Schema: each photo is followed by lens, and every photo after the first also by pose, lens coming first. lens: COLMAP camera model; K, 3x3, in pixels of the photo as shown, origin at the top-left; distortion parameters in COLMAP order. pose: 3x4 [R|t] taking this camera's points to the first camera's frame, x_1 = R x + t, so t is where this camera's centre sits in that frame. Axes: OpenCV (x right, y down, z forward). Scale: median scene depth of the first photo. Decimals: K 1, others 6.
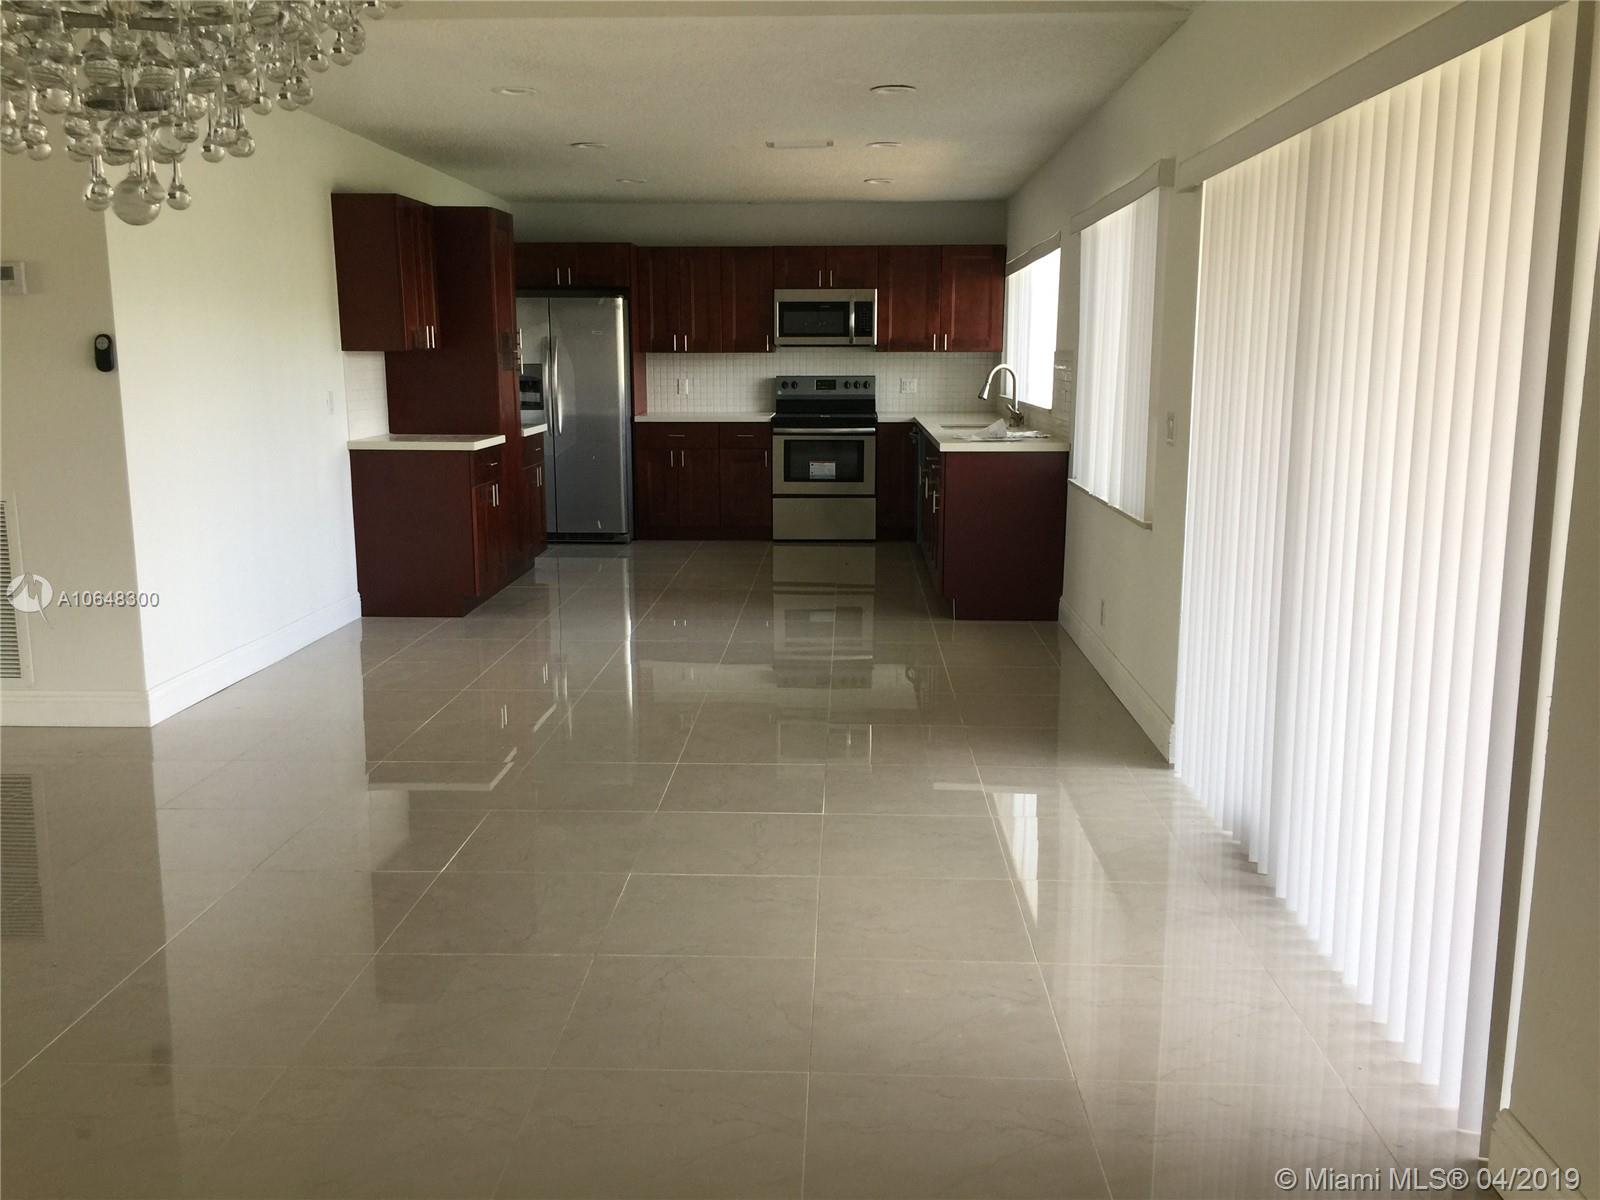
lens RADIAL K [[1383.3, 0, 801.1], [0, 1383.3, 602.2], [0, 0, 1]] dist [0.045420, -0.010758]
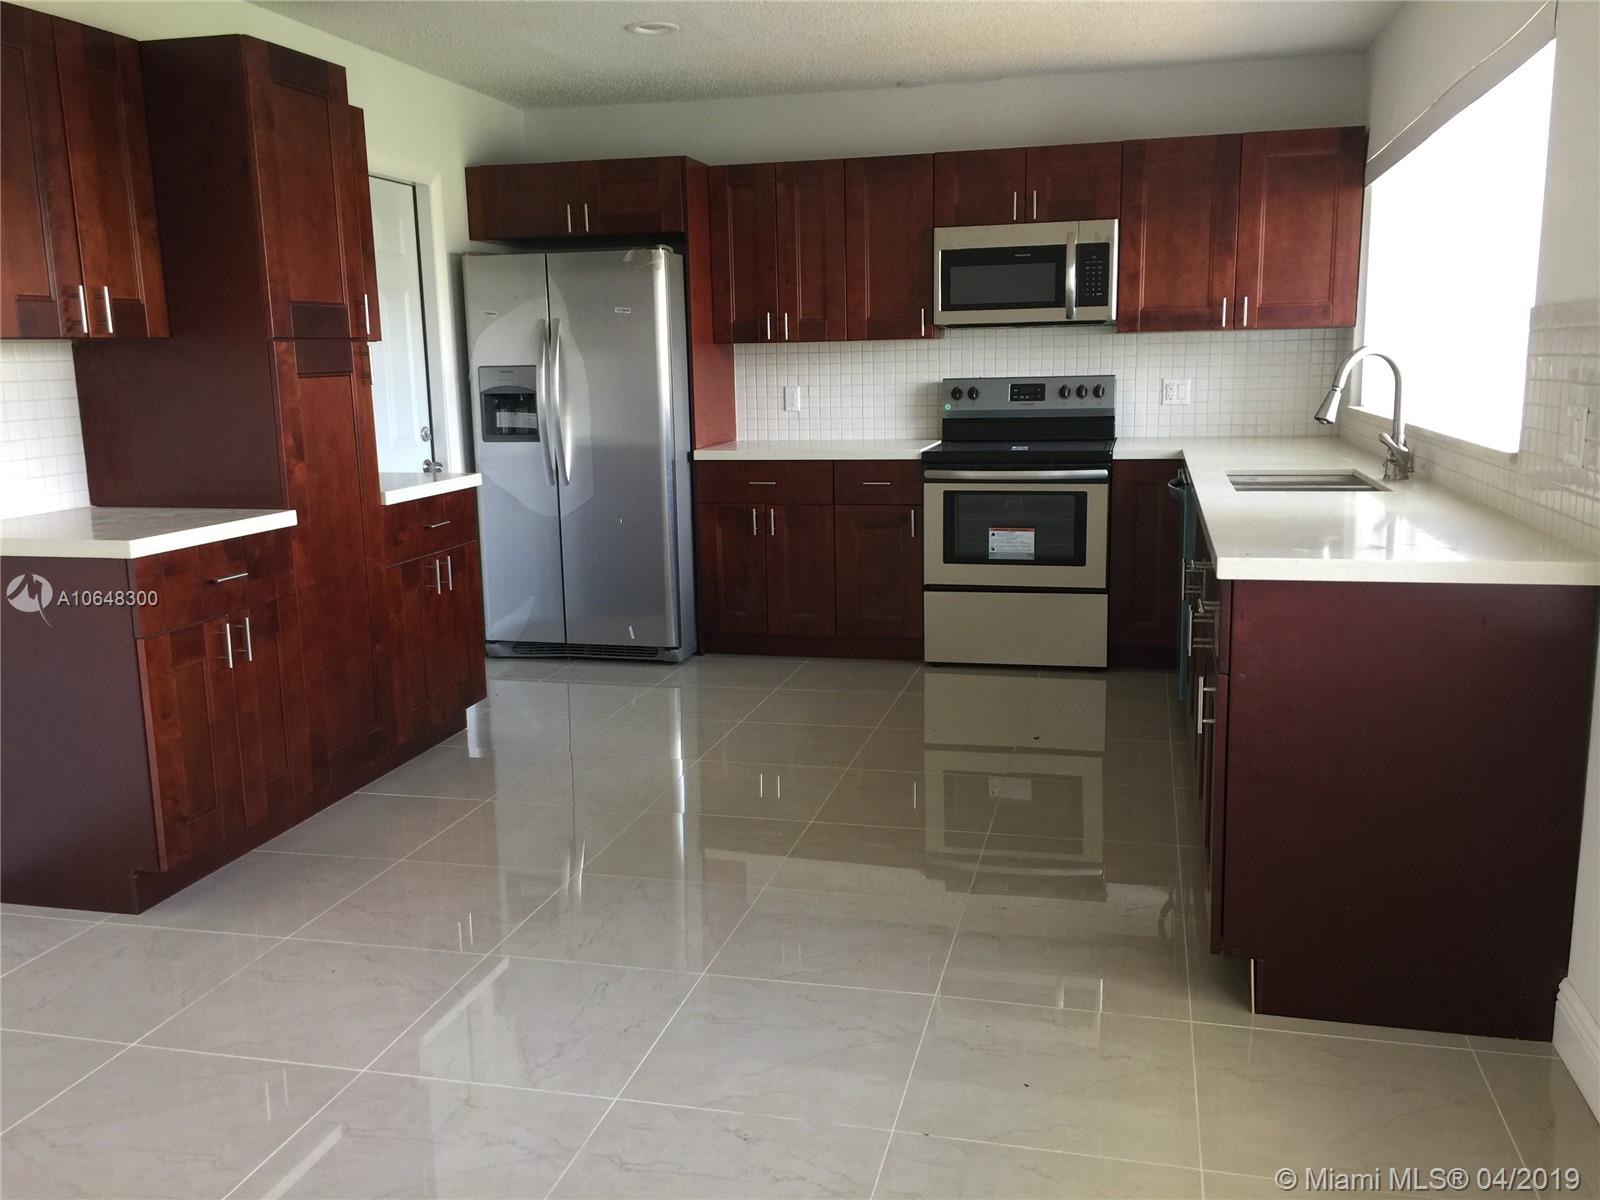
lens RADIAL K [[1383.3, 0, 794.5], [0, 1383.3, 598.7], [0, 0, 1]] dist [0.045420, -0.010758]
pose [[0.977741, 0.017387, -0.209095, 0.047269], [-0.018274, 0.999830, -0.002310, -0.069780], [0.209019, 0.006080, 0.977893, 0.426197]]
